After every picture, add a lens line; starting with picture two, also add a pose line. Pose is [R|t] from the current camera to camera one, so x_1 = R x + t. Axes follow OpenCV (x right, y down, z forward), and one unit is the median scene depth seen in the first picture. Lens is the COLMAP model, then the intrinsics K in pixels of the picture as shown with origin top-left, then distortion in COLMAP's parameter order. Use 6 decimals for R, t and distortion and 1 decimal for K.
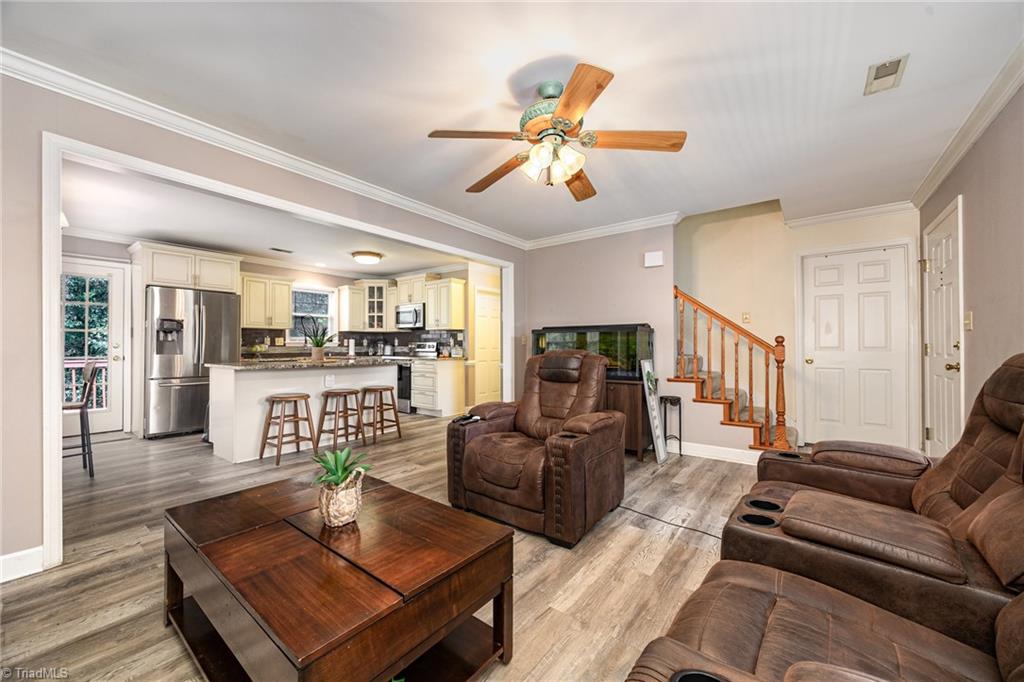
lens RADIAL K [[389.8, 0, 494.7], [0, 389.8, 343.0], [0, 0, 1]] dist [0.000234, 0.000001]
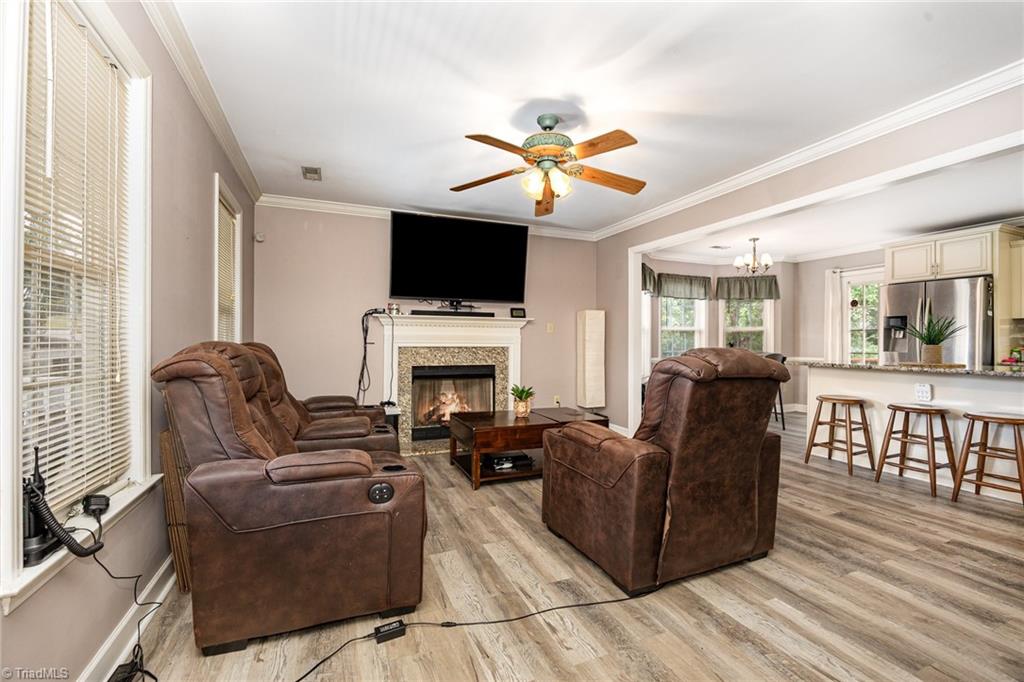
lens RADIAL K [[437.9, 0, 512.0], [0, 437.9, 341.0], [0, 0, 1]] dist [-0.021315, -0.000267]
pose [[-0.478095, -0.006033, -0.878288, 1.068726], [-0.001776, 0.999981, -0.005902, 0.018099], [0.878307, -0.001262, -0.478096, 1.226653]]
